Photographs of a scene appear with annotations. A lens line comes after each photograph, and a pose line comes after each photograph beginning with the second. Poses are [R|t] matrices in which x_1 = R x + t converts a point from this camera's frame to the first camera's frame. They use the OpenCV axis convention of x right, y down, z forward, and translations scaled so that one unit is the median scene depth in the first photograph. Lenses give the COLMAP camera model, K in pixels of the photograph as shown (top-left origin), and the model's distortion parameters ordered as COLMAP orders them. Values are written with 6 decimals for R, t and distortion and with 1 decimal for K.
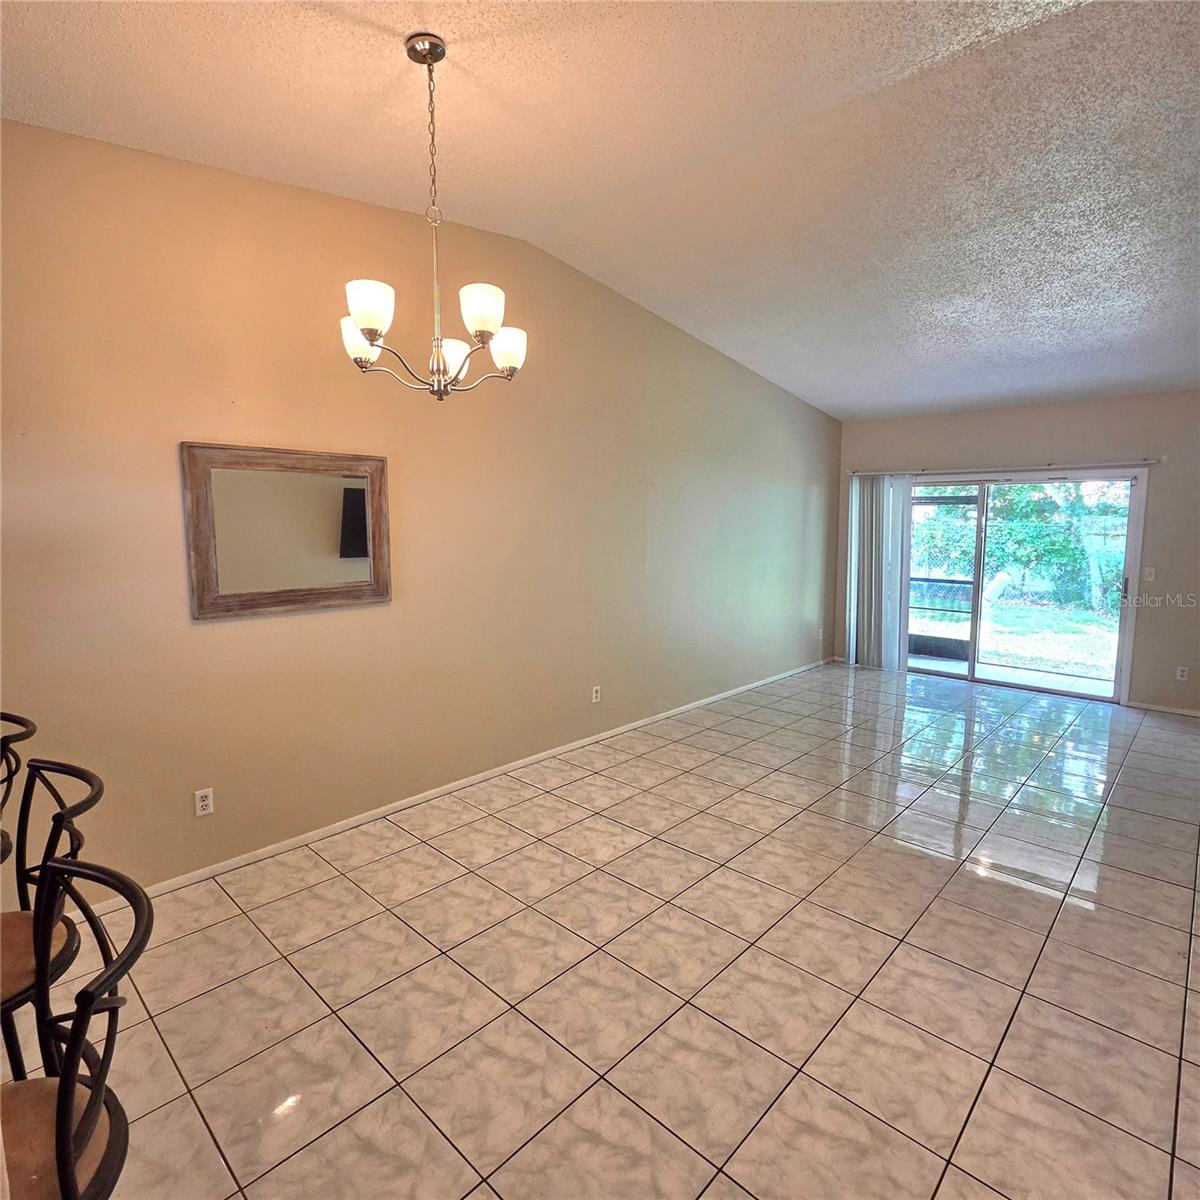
lens RADIAL K [[664.3, 0, 623.3], [0, 664.3, 591.7], [0, 0, 1]] dist [0.005256, -0.002349]
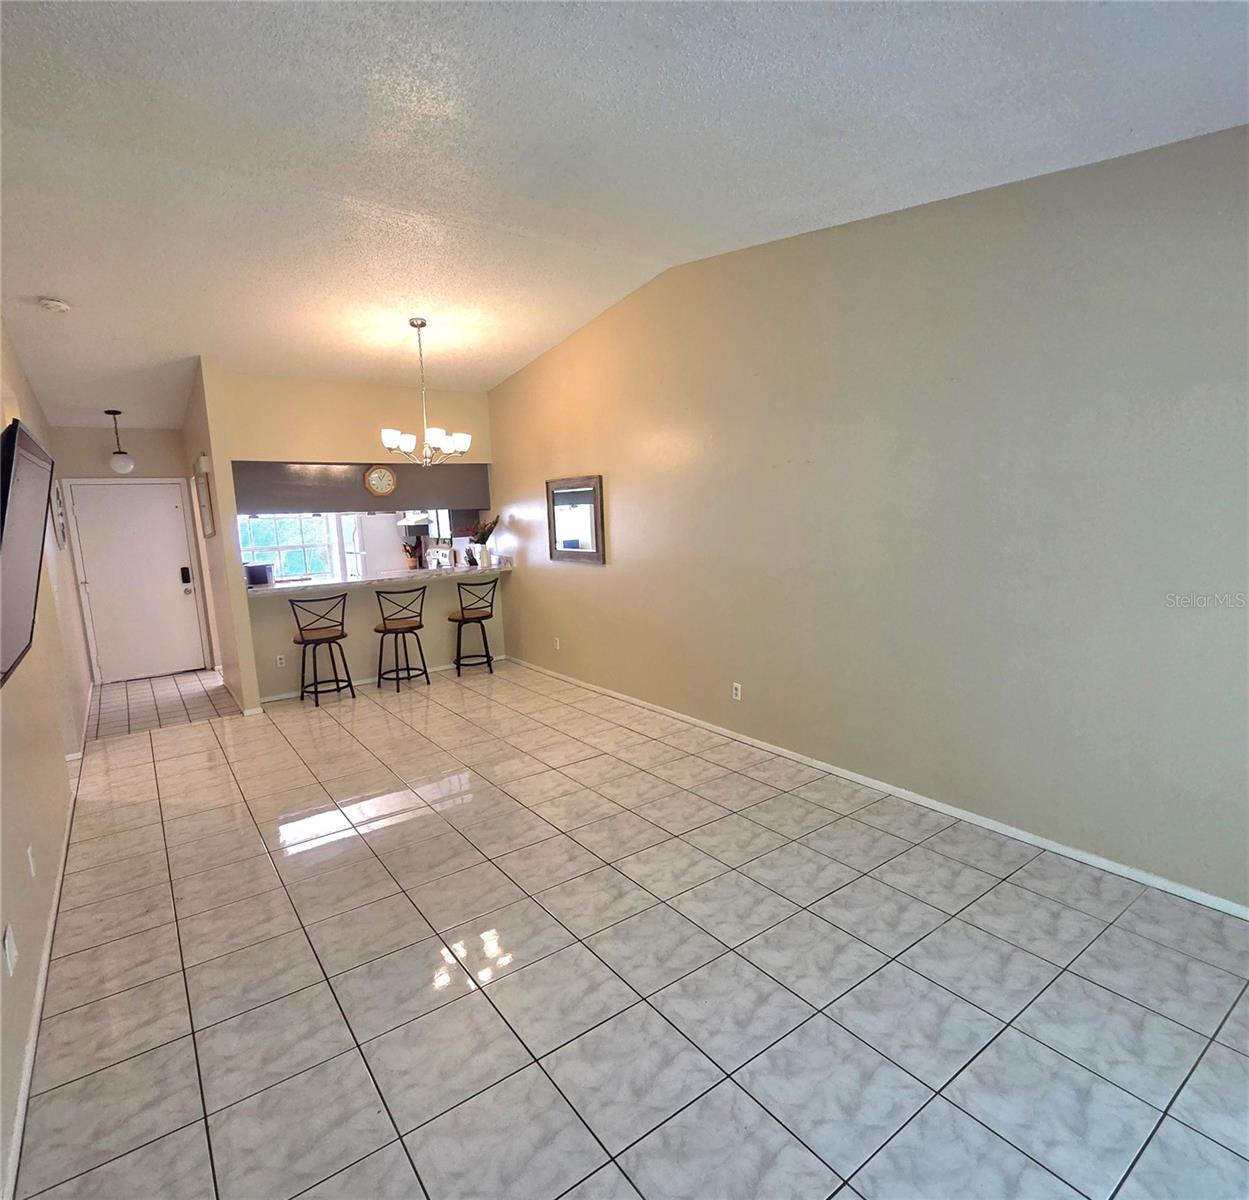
lens RADIAL K [[684.0, 0, 624.2], [0, 684.0, 606.1], [0, 0, 1]] dist [0.001210, 0.000512]
pose [[-0.201901, 0.136369, -0.969866, 1.317301], [-0.076274, 0.985062, 0.154384, -0.151328], [0.976431, 0.105146, -0.188484, 1.433956]]
